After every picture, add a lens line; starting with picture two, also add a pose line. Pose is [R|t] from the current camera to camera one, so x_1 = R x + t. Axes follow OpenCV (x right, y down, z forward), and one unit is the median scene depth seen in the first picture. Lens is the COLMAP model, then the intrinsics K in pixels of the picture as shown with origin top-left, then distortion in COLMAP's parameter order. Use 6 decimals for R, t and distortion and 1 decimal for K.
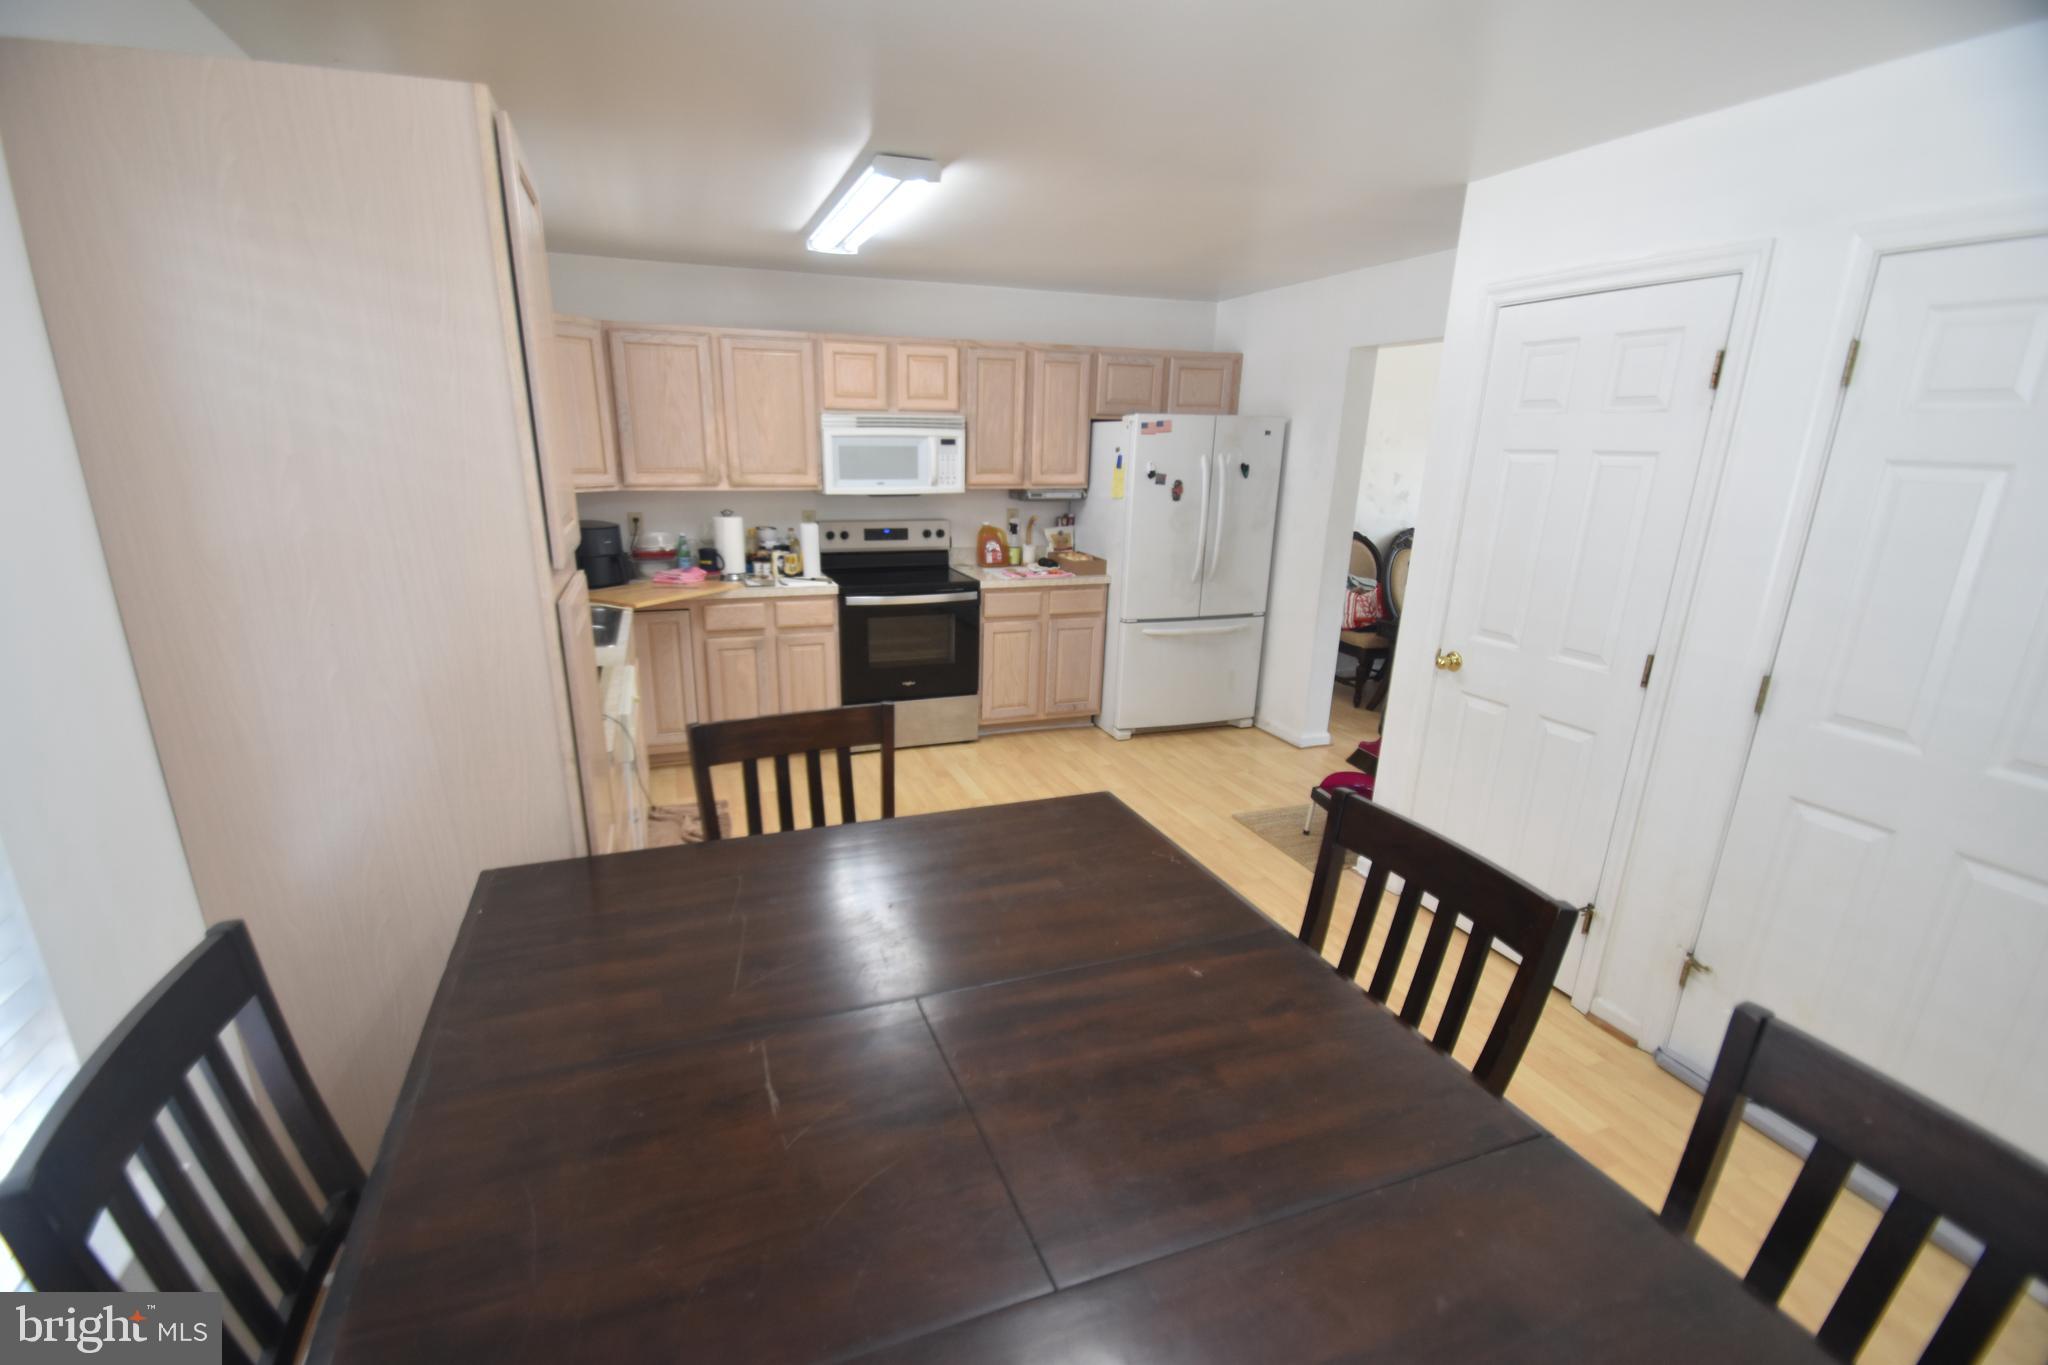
lens RADIAL K [[877.4, 0, 1011.6], [0, 877.4, 694.4], [0, 0, 1]] dist [0.005199, -0.000428]
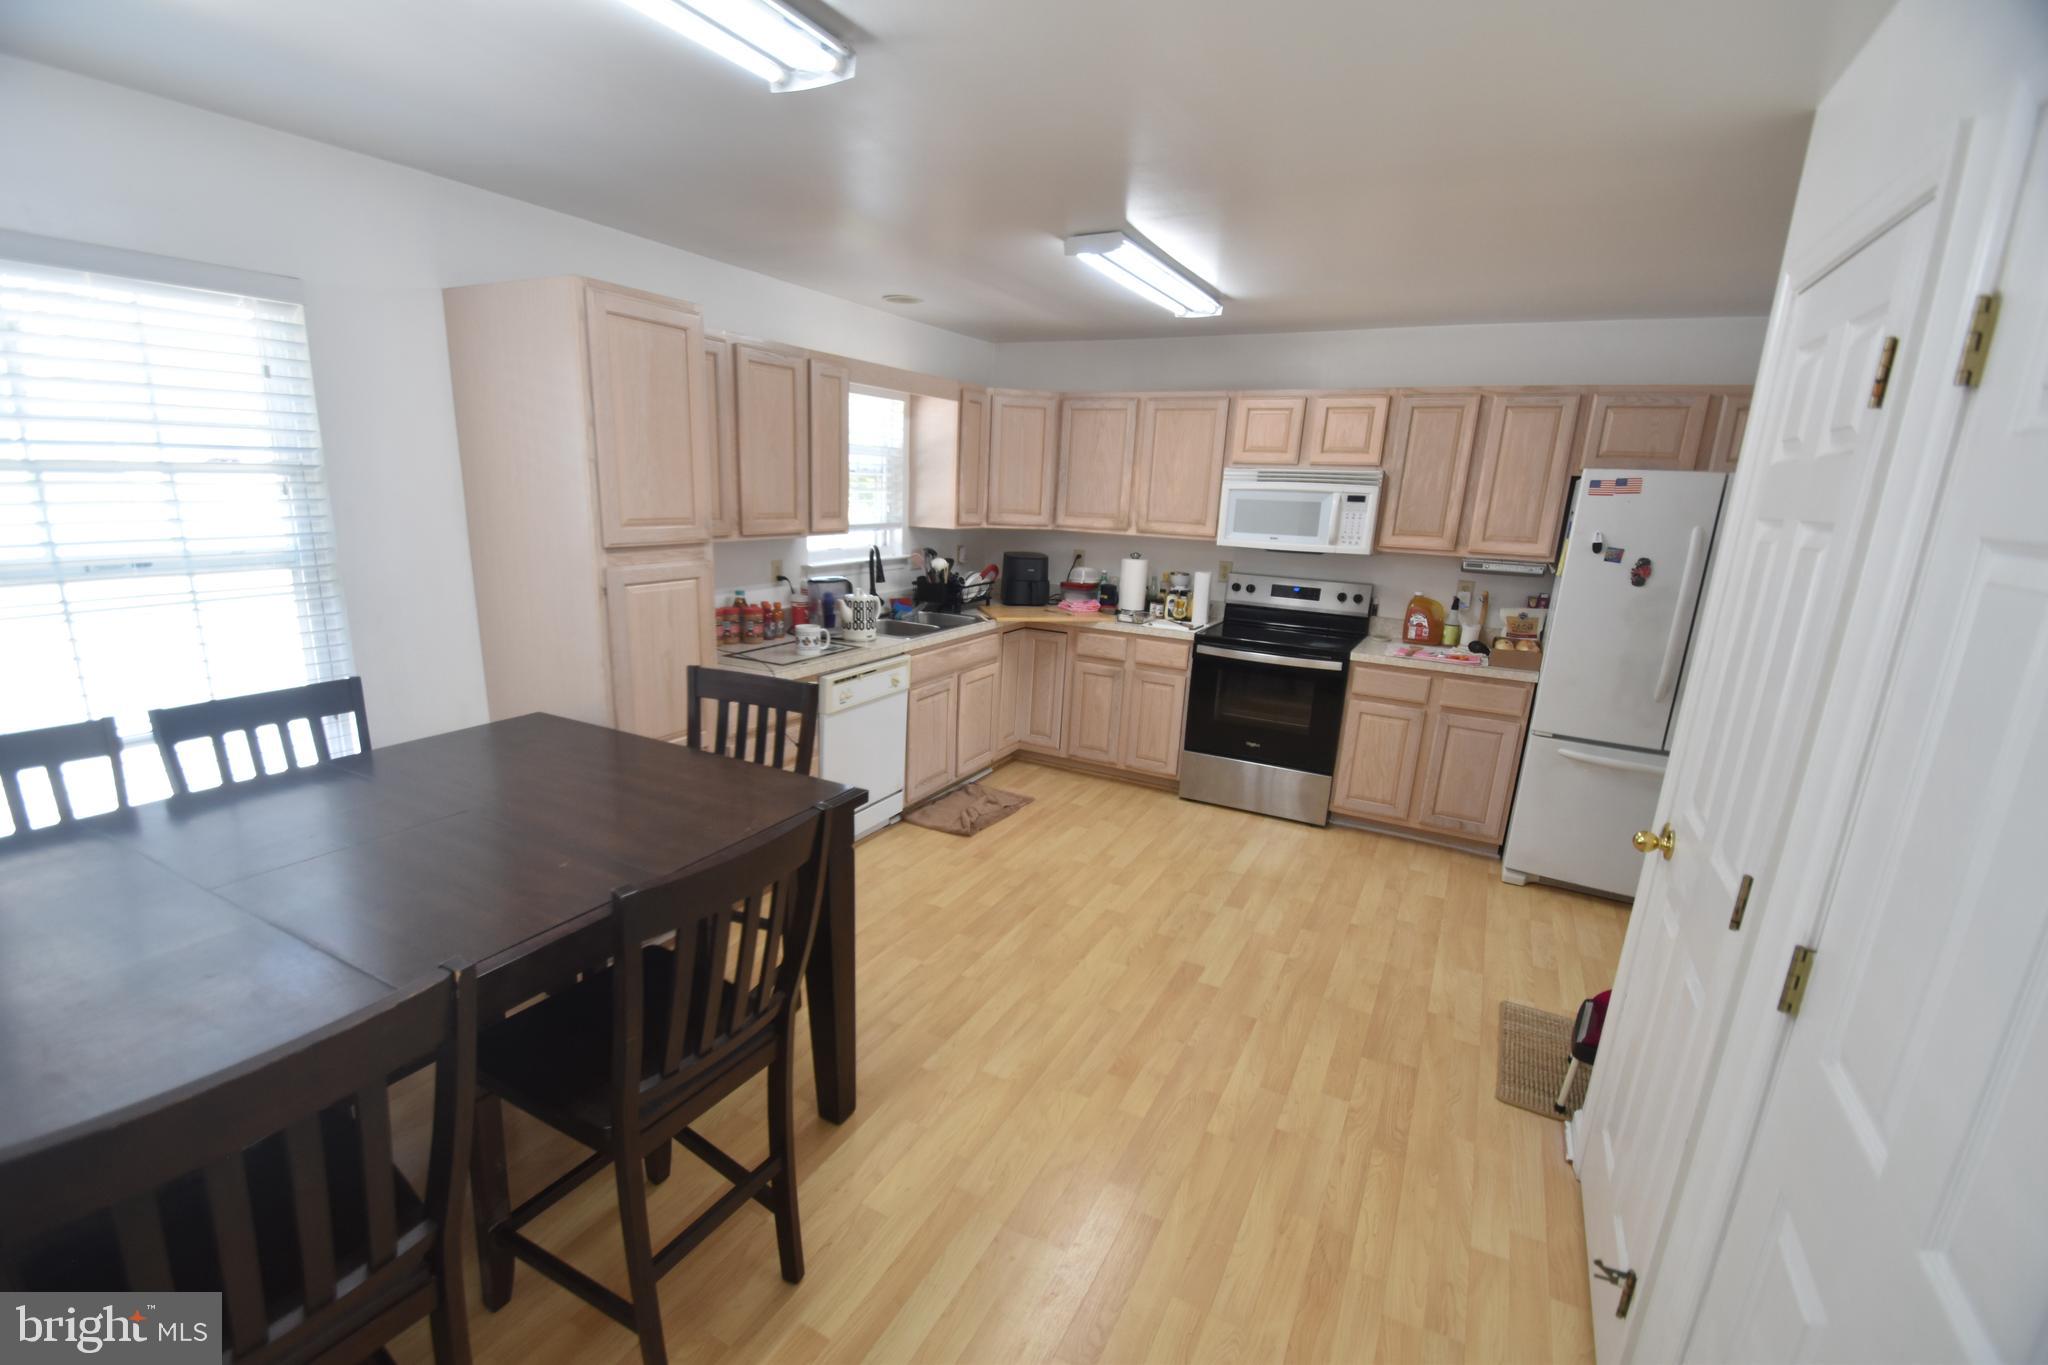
lens RADIAL K [[877.4, 0, 975.2], [0, 877.4, 691.6], [0, 0, 1]] dist [0.005199, -0.000428]
pose [[0.671216, 0.186450, -0.717430, 0.357010], [-0.234946, 0.971460, 0.032657, -0.028690], [0.703043, 0.146637, 0.695865, 0.111898]]
